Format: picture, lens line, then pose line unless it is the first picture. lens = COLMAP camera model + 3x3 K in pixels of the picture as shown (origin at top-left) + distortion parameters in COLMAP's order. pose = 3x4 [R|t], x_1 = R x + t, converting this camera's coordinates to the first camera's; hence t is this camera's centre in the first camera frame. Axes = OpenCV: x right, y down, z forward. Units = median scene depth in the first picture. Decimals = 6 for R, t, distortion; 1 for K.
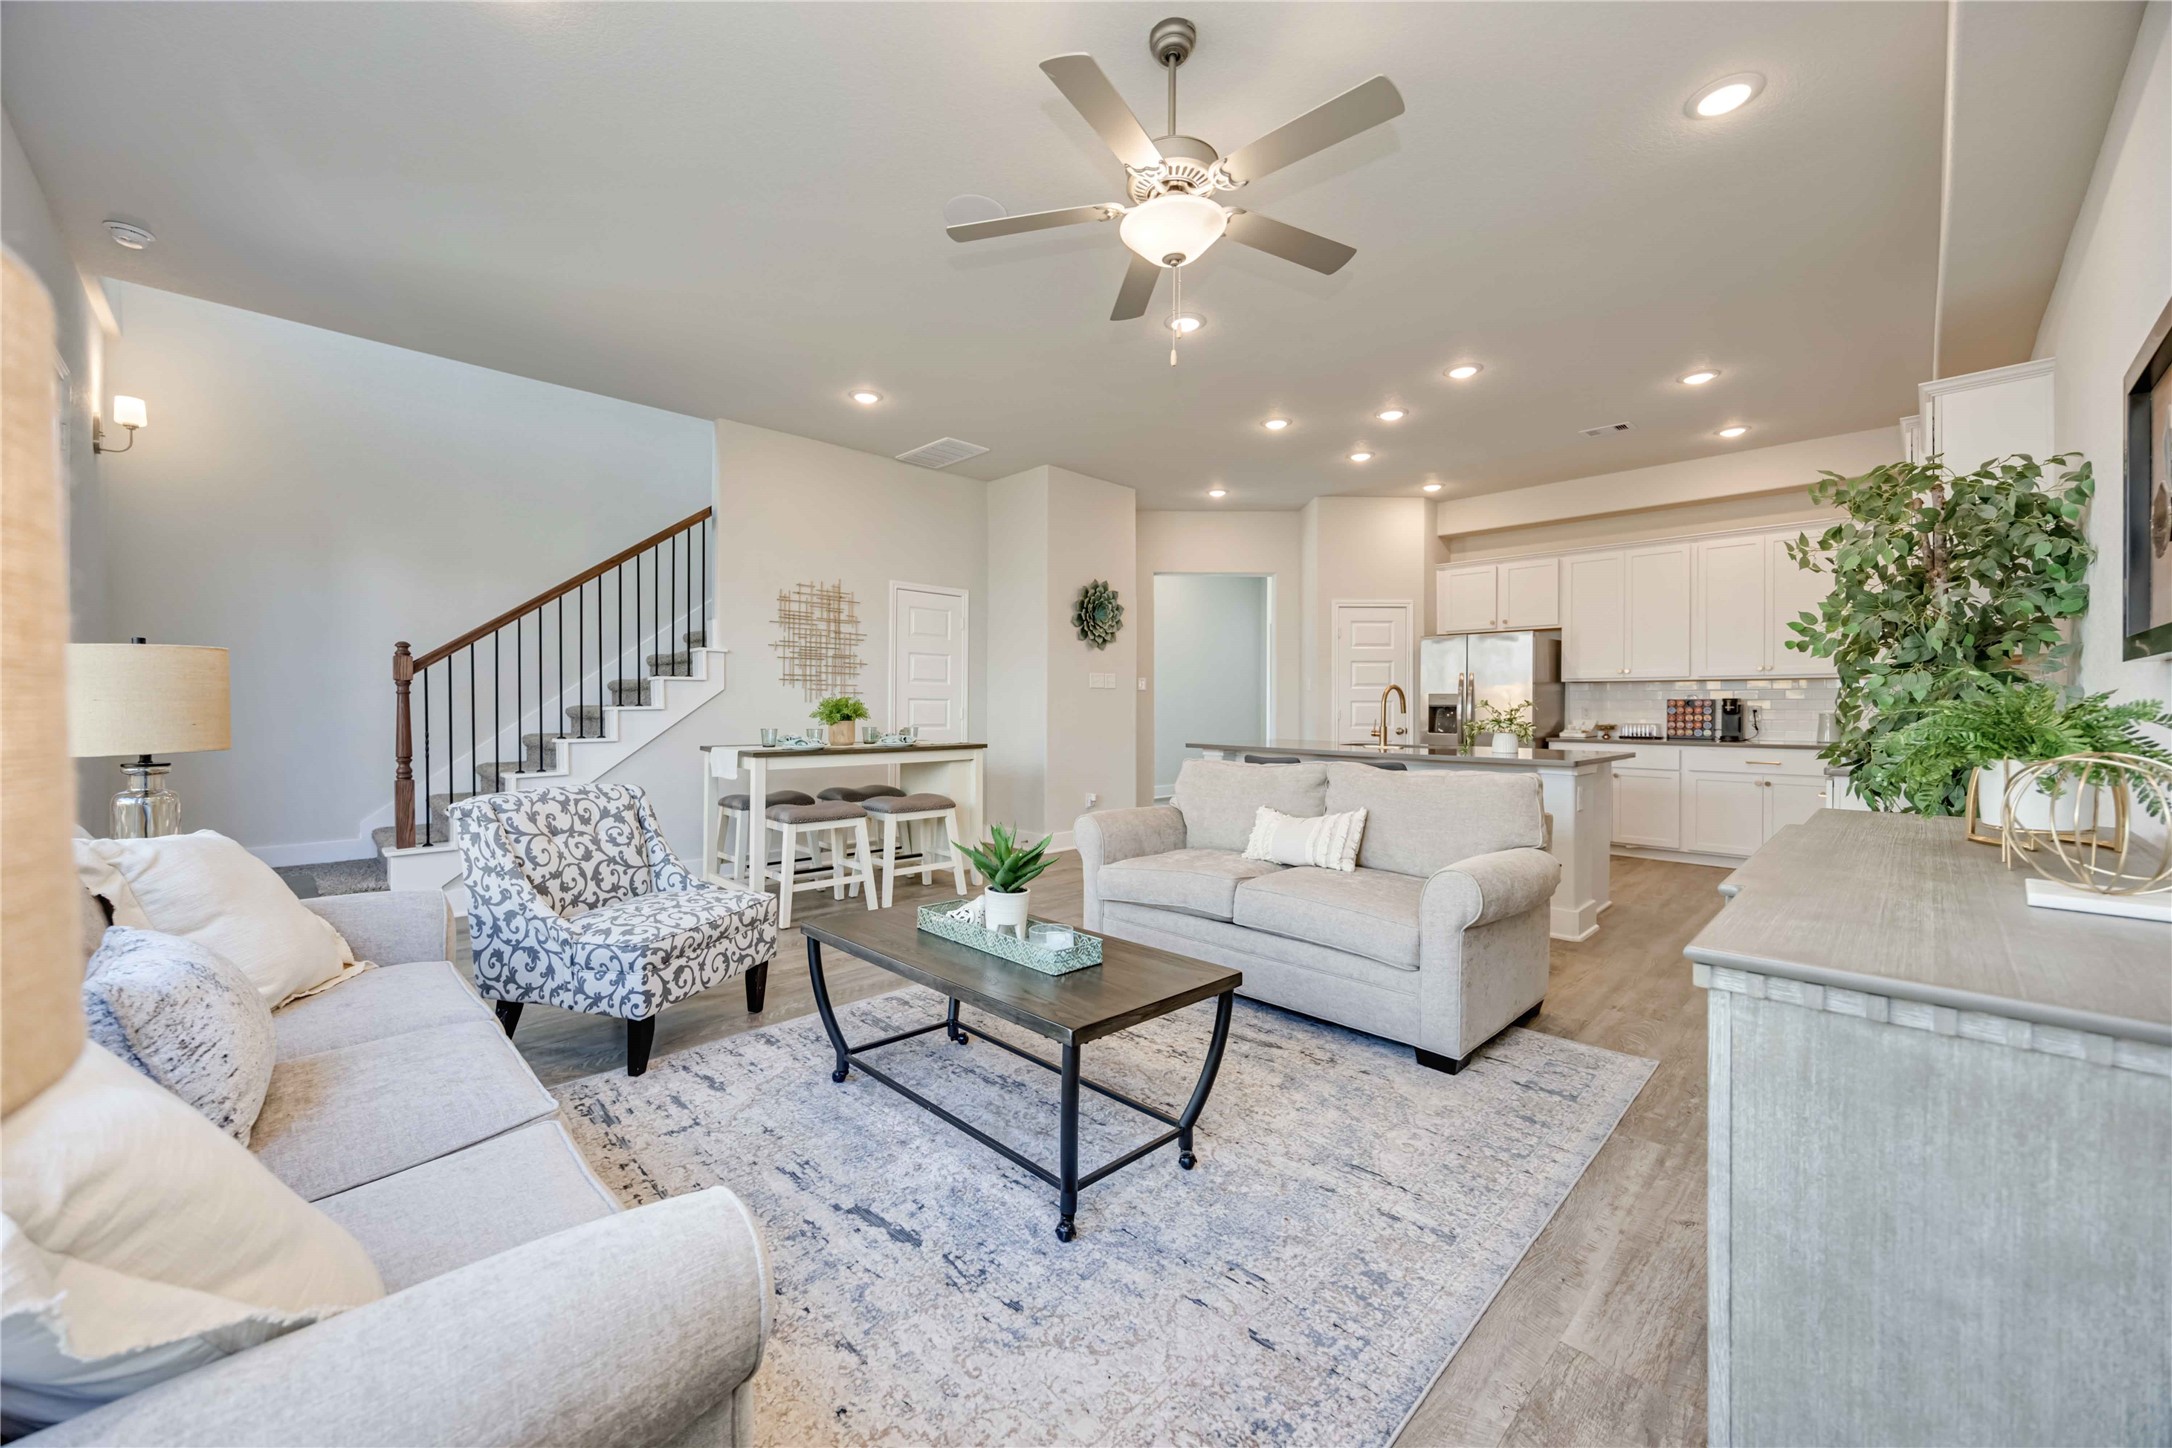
lens RADIAL K [[826.6, 0, 1090.7], [0, 826.6, 705.1], [0, 0, 1]] dist [0.002316, 0.000199]
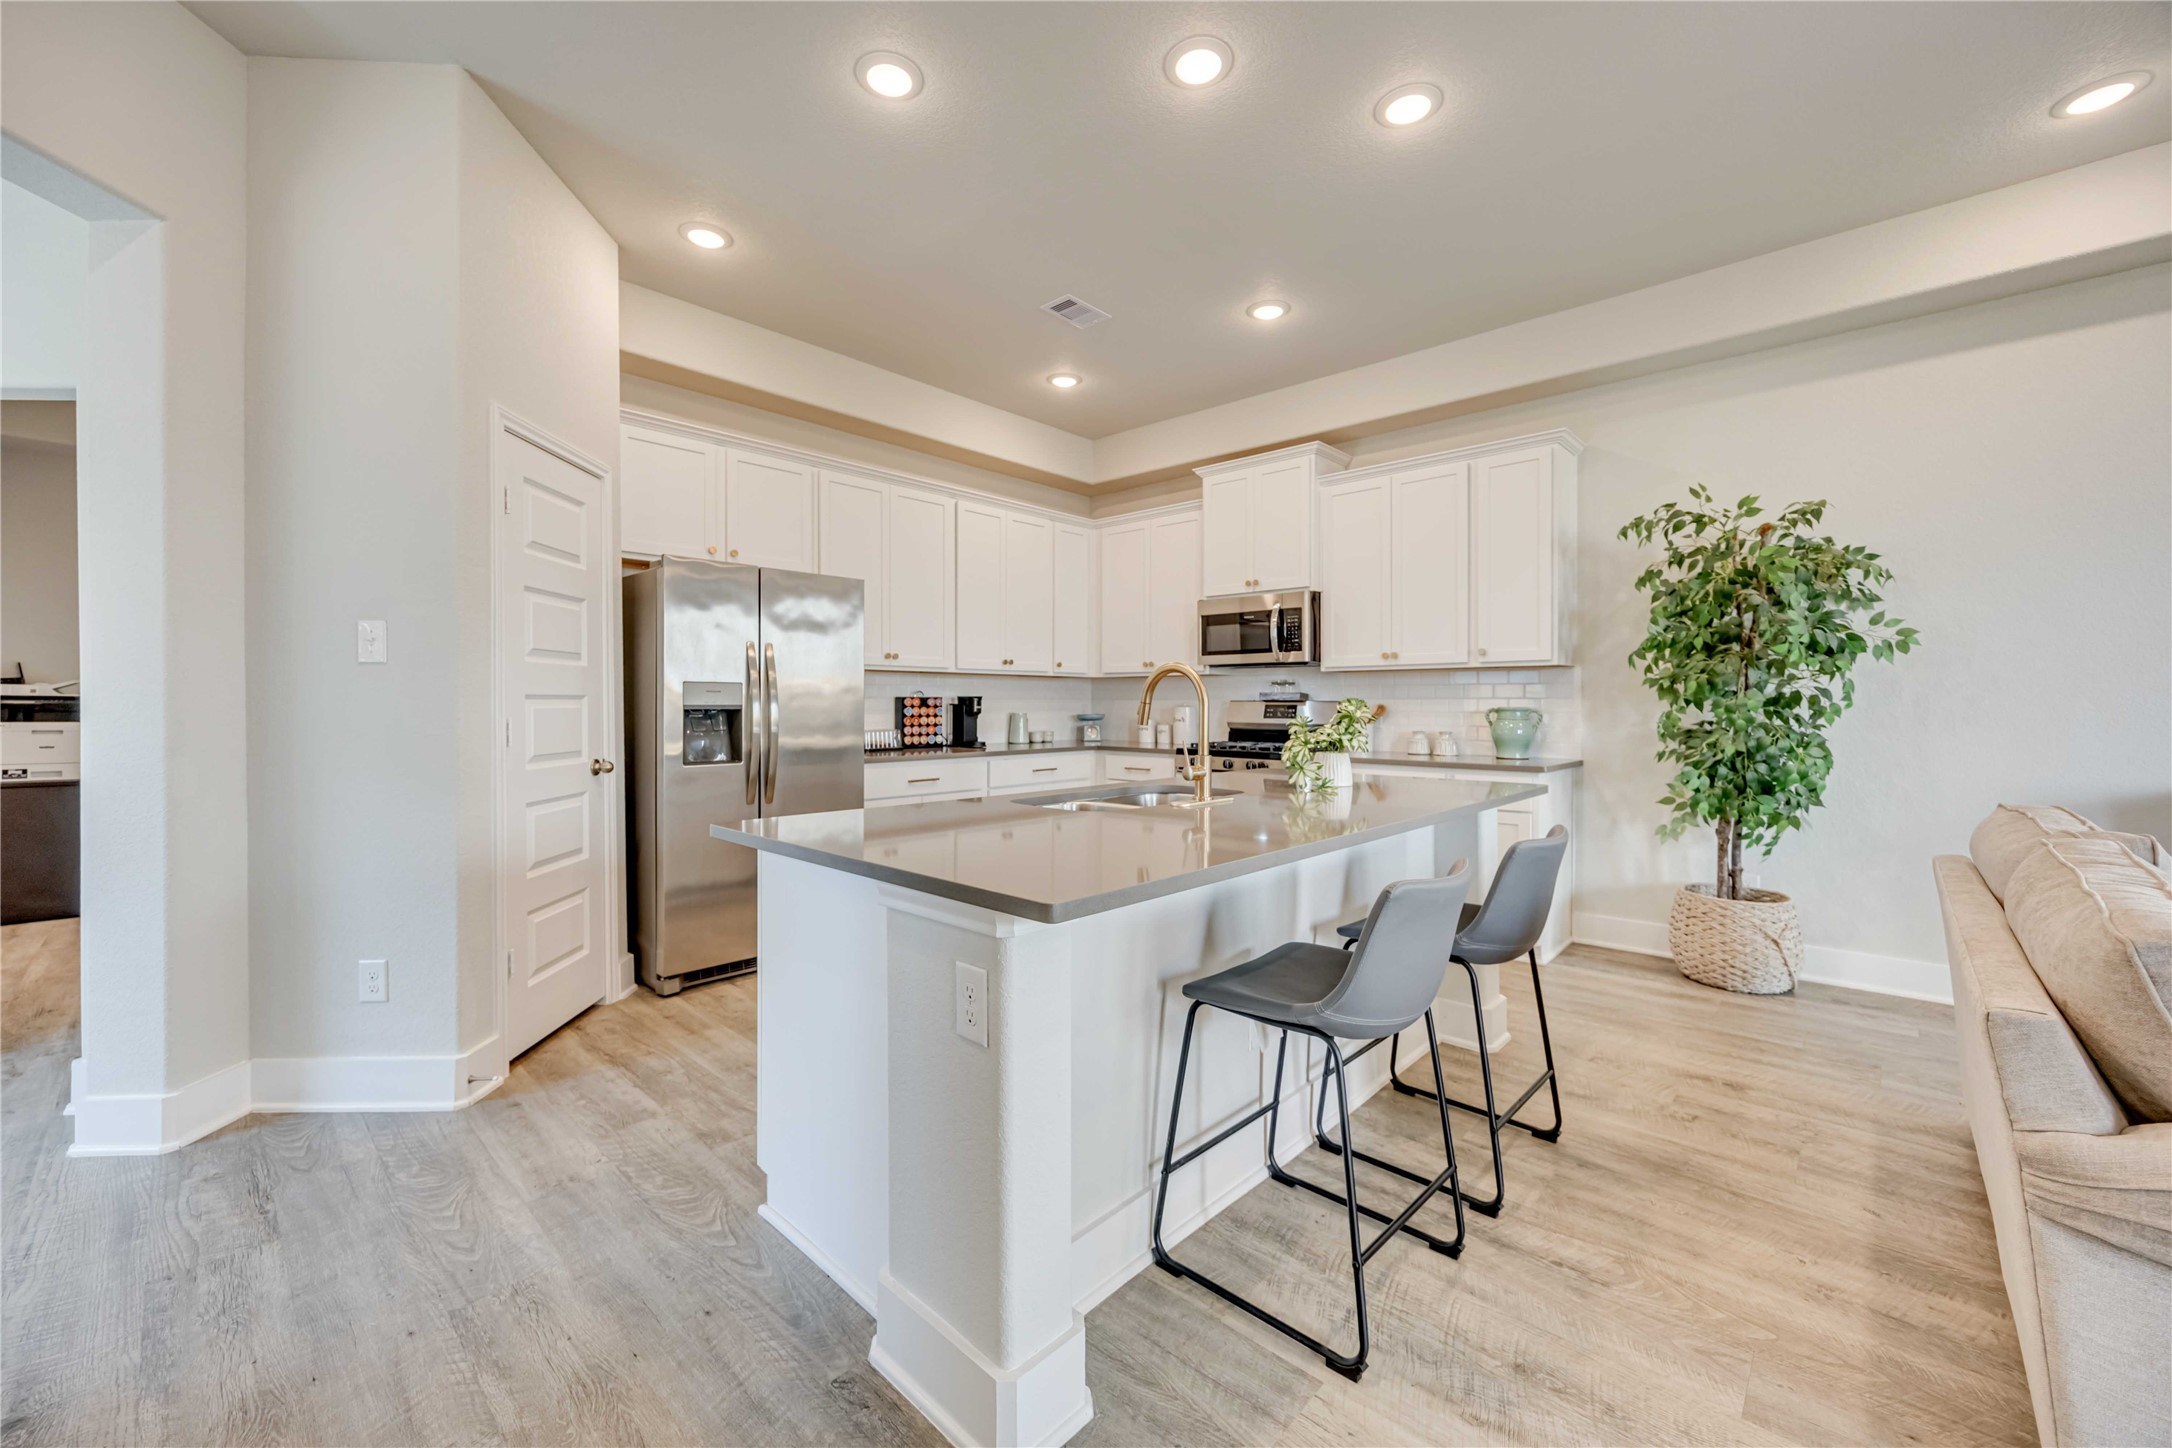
lens RADIAL K [[837.4, 0, 1083.4], [0, 837.4, 703.0], [0, 0, 1]] dist [-0.000792, -0.000185]
pose [[-0.039082, -0.002472, 0.999233, -0.081018], [0.001338, 0.999996, 0.002527, -0.003345], [-0.999235, 0.001436, -0.039079, 0.935743]]
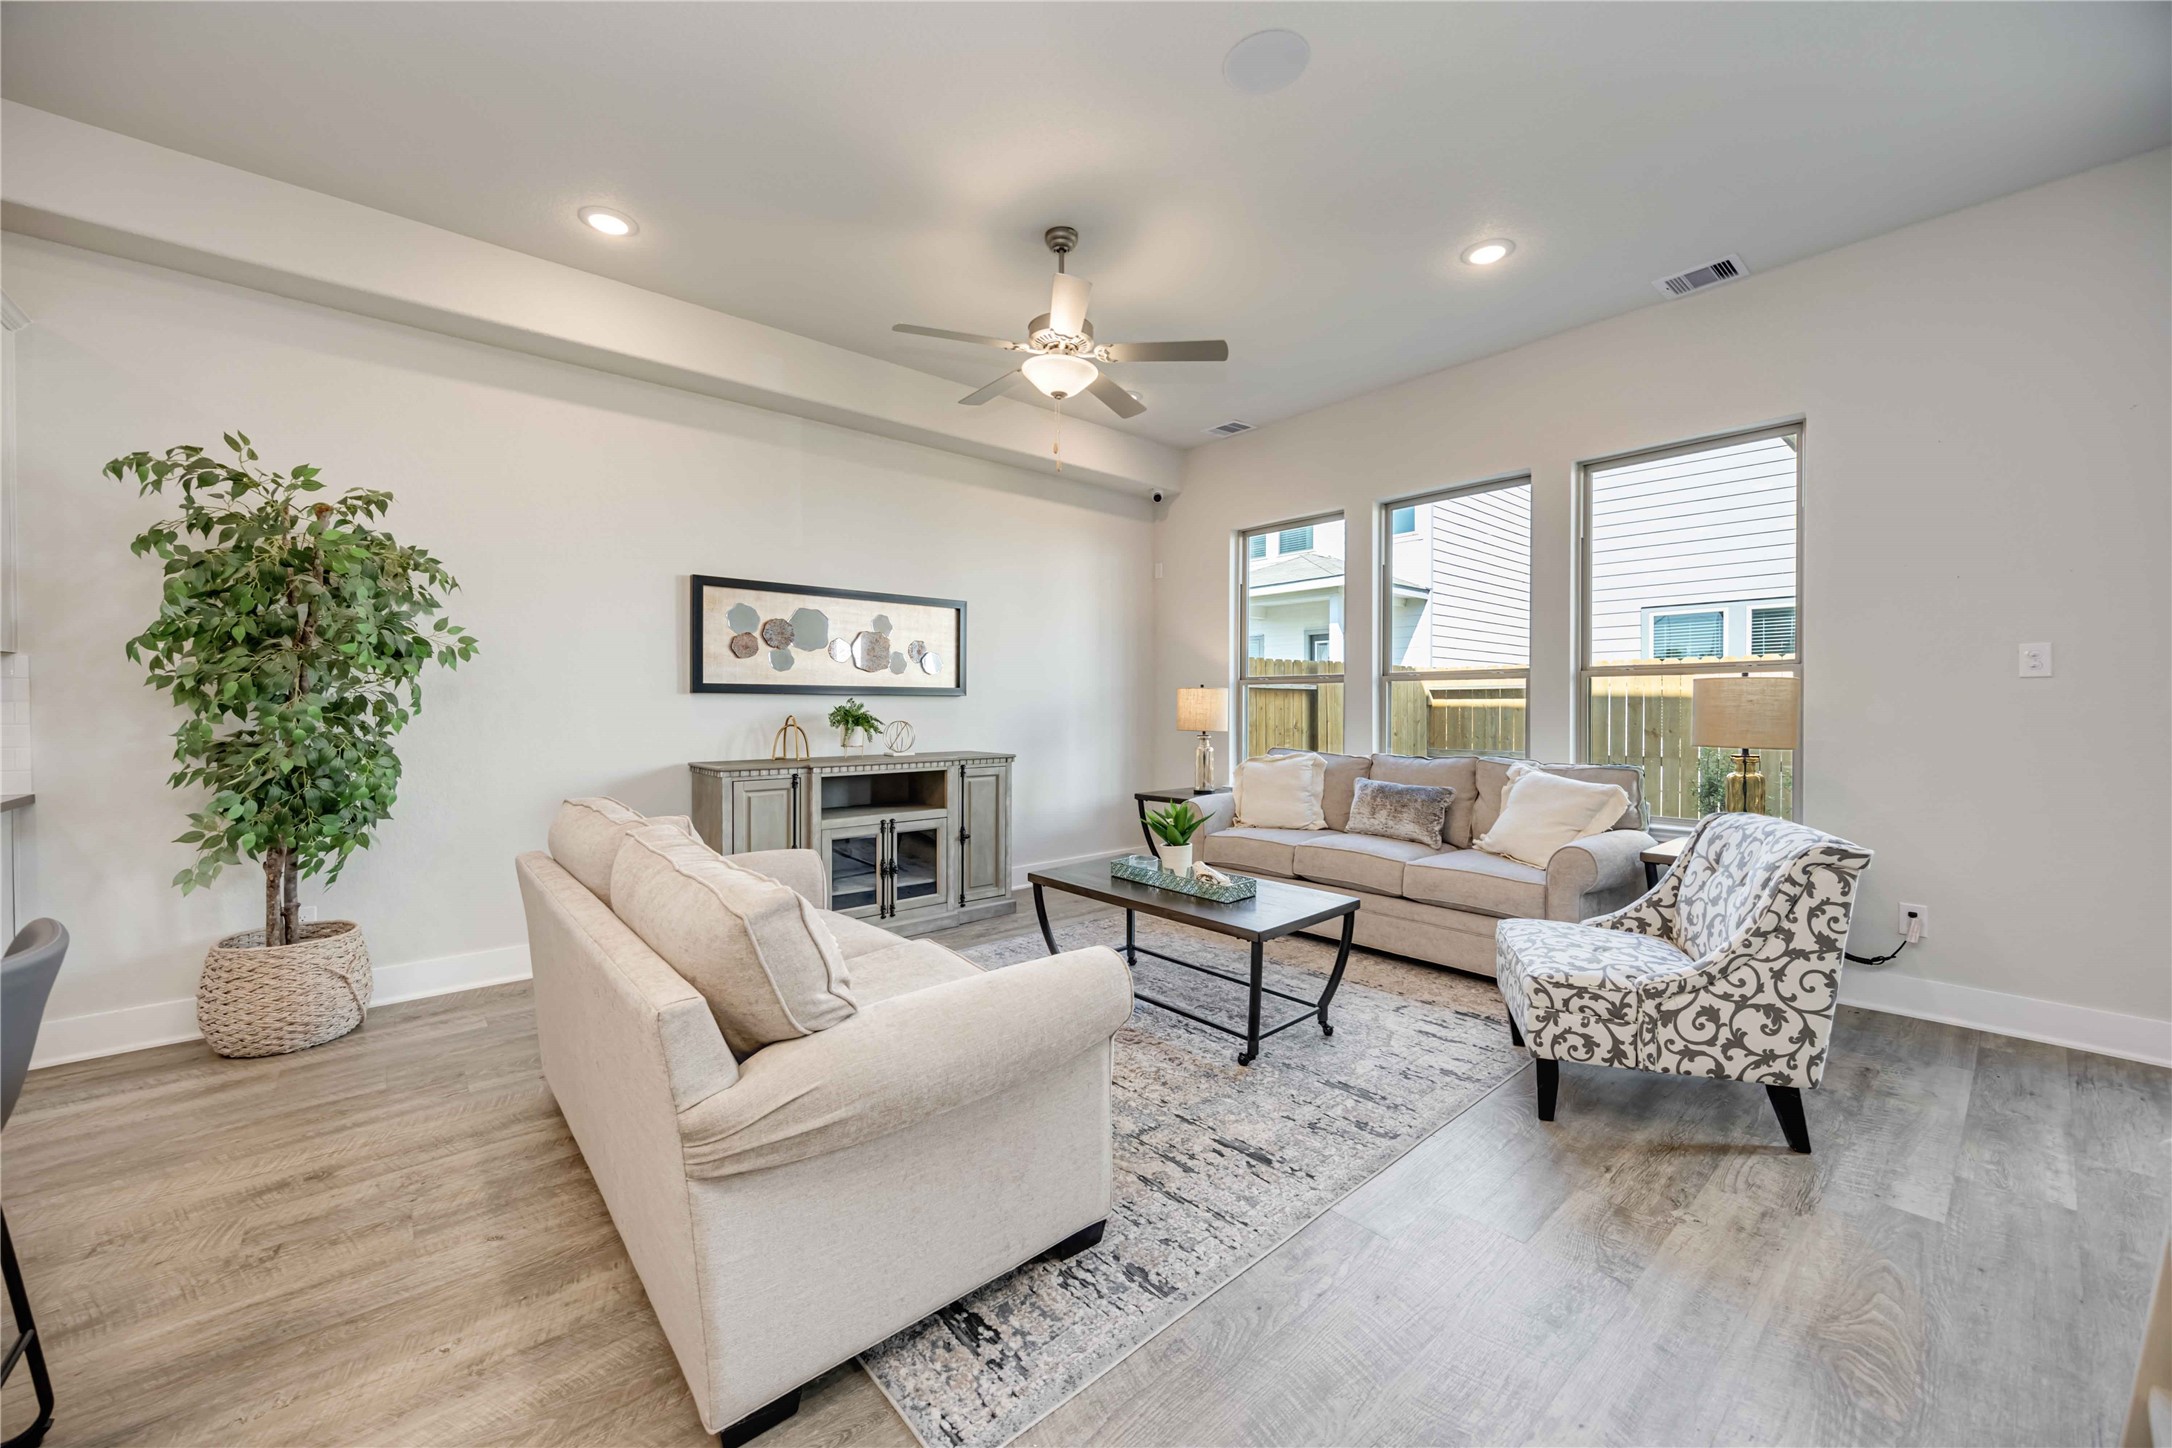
lens RADIAL K [[830.4, 0, 1080.9], [0, 830.4, 715.9], [0, 0, 1]] dist [-0.001519, -0.000242]
pose [[-0.997768, -0.005555, 0.066543, -0.012107], [-0.004553, 0.999874, 0.015205, -0.006661], [-0.066619, 0.014868, -0.997668, 0.912306]]
